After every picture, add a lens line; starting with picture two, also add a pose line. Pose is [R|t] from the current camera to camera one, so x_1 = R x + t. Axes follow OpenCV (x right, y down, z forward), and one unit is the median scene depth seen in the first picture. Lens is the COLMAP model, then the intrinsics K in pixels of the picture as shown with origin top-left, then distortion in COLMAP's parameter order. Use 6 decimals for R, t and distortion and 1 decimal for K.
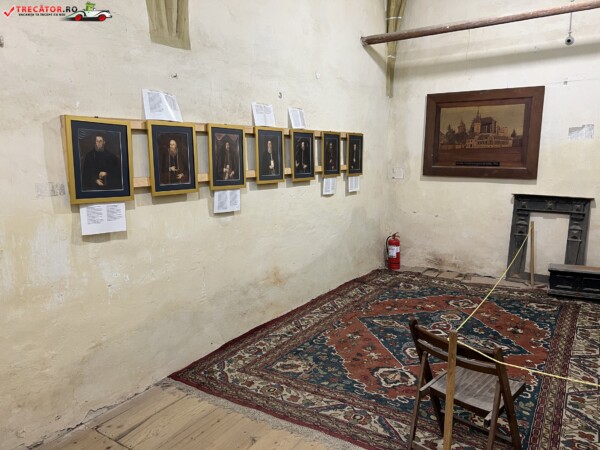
lens RADIAL K [[452.0, 0, 301.6], [0, 452.0, 222.0], [0, 0, 1]] dist [0.046670, -0.050204]
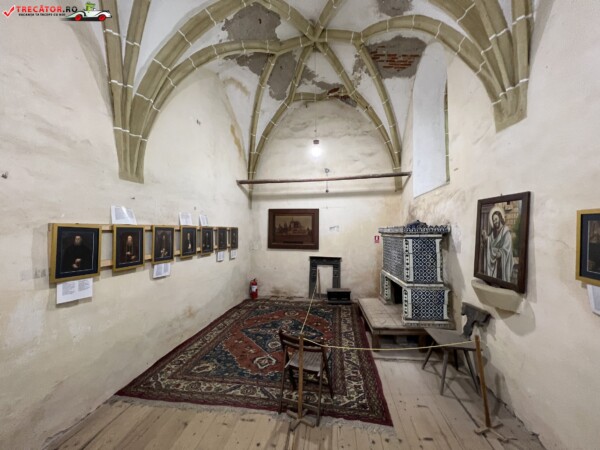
lens RADIAL K [[239.1, 0, 298.6], [0, 239.1, 225.0], [0, 0, 1]] dist [0.001433, 0.000267]
pose [[0.913176, 0.016486, 0.407231, -0.080405], [0.056470, 0.984427, -0.166480, -0.041002], [-0.403634, 0.175022, 0.898024, -0.035161]]
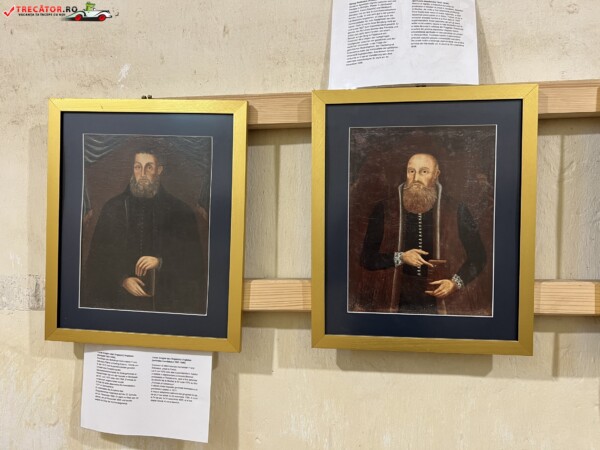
lens RADIAL K [[452.0, 0, 301.1], [0, 452.0, 218.1], [0, 0, 1]] dist [0.046670, -0.050204]
pose [[0.467496, 0.047701, -0.882707, -0.076663], [-0.131163, 0.991233, -0.015901, -0.131568], [0.874210, 0.123212, 0.469654, 0.833098]]
